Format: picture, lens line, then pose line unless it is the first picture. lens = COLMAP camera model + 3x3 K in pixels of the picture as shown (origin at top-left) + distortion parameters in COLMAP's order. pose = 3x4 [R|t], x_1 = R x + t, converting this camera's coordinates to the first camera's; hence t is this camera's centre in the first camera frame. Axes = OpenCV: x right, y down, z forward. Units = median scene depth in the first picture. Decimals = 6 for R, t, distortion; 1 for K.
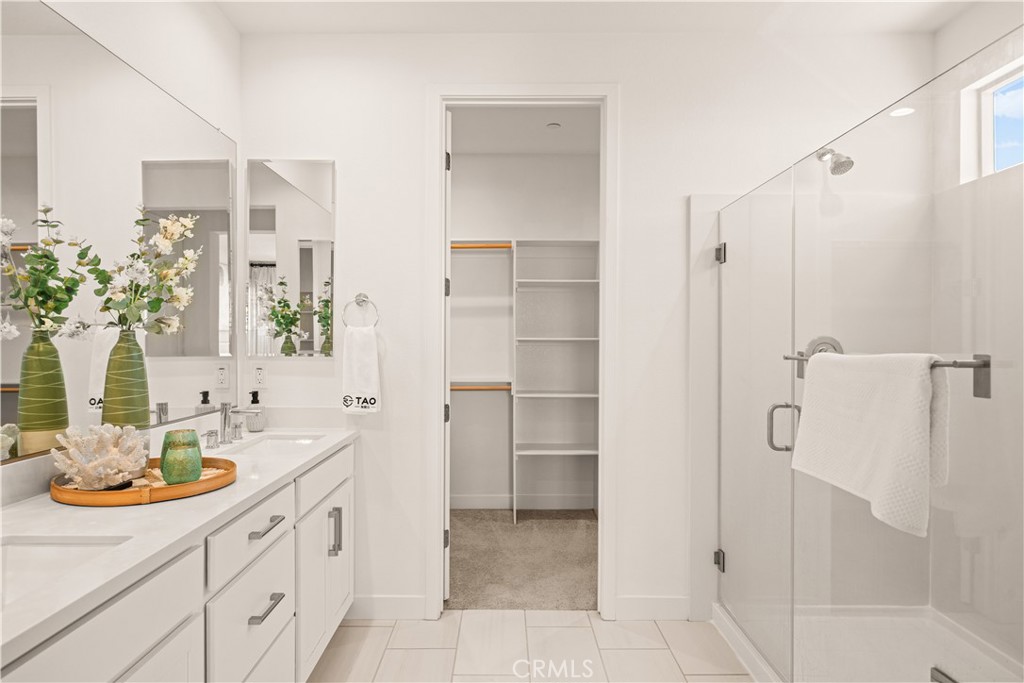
lens RADIAL K [[613.5, 0, 515.4], [0, 613.5, 335.9], [0, 0, 1]] dist [0.038222, 0.000509]
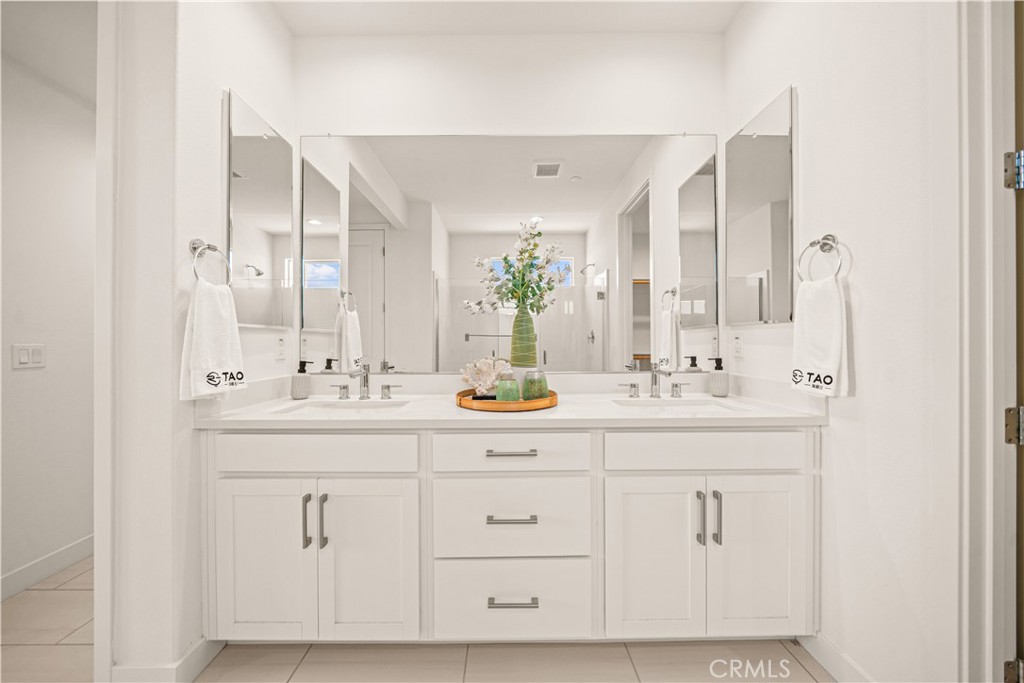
lens RADIAL K [[353.4, 0, 494.7], [0, 353.4, 341.8], [0, 0, 1]] dist [-0.000144, 0.000090]
pose [[0.001370, -0.003429, -0.999993, 0.180246], [0.003994, 0.999986, -0.003424, 0.061549], [0.999991, -0.003990, 0.001384, 0.611616]]
